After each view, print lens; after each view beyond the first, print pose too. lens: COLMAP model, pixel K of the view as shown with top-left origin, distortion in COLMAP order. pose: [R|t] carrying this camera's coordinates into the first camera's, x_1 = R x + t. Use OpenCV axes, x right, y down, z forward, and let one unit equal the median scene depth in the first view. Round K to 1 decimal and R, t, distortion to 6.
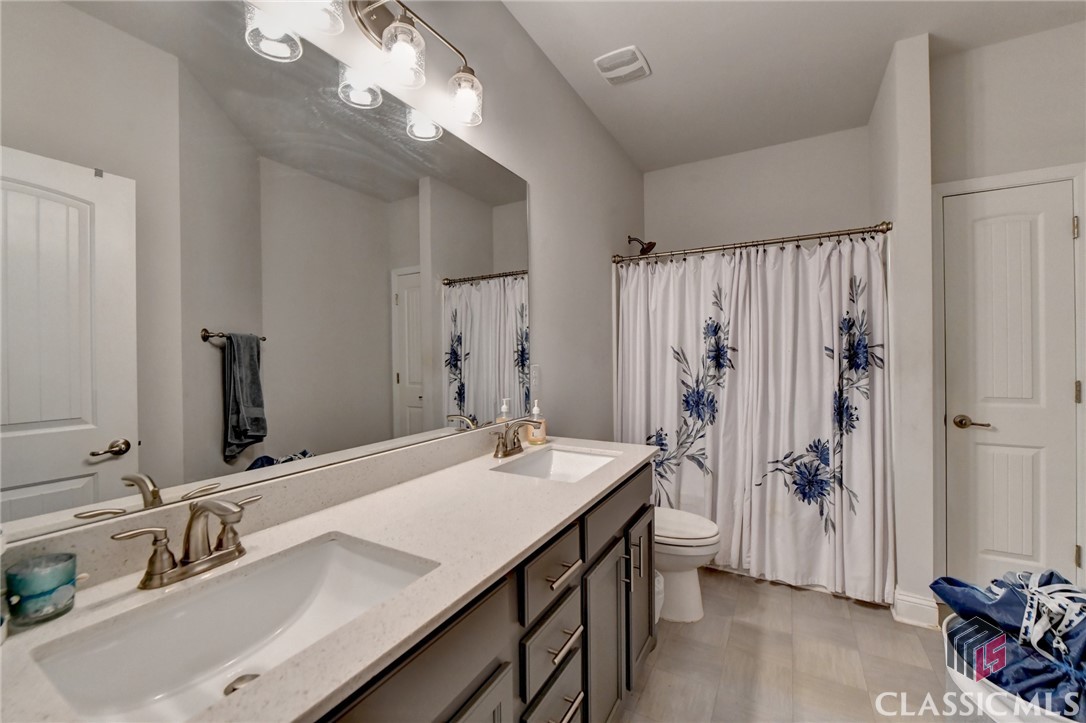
lens RADIAL K [[430.1, 0, 539.6], [0, 430.1, 353.4], [0, 0, 1]] dist [-0.011742, -0.000032]
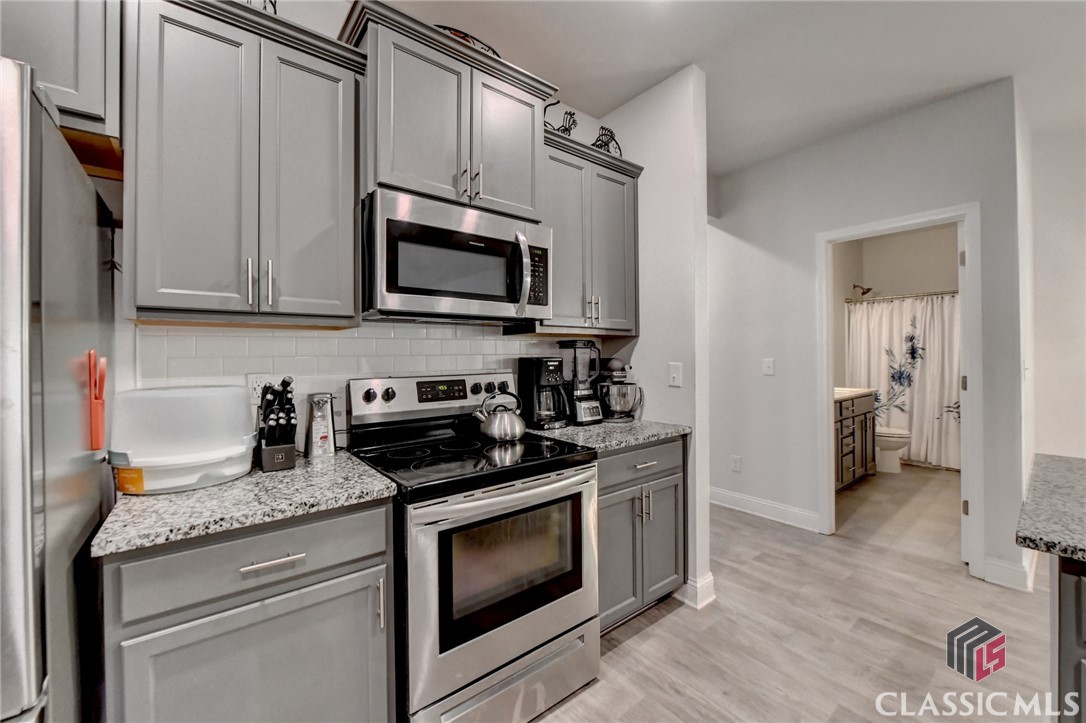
lens RADIAL K [[430.1, 0, 542.0], [0, 430.1, 360.3], [0, 0, 1]] dist [-0.011742, -0.000032]
pose [[0.931091, 0.003982, -0.364764, -0.424353], [-0.004565, 0.999989, -0.000736, 0.048957], [0.364757, 0.002350, 0.931100, -1.348188]]
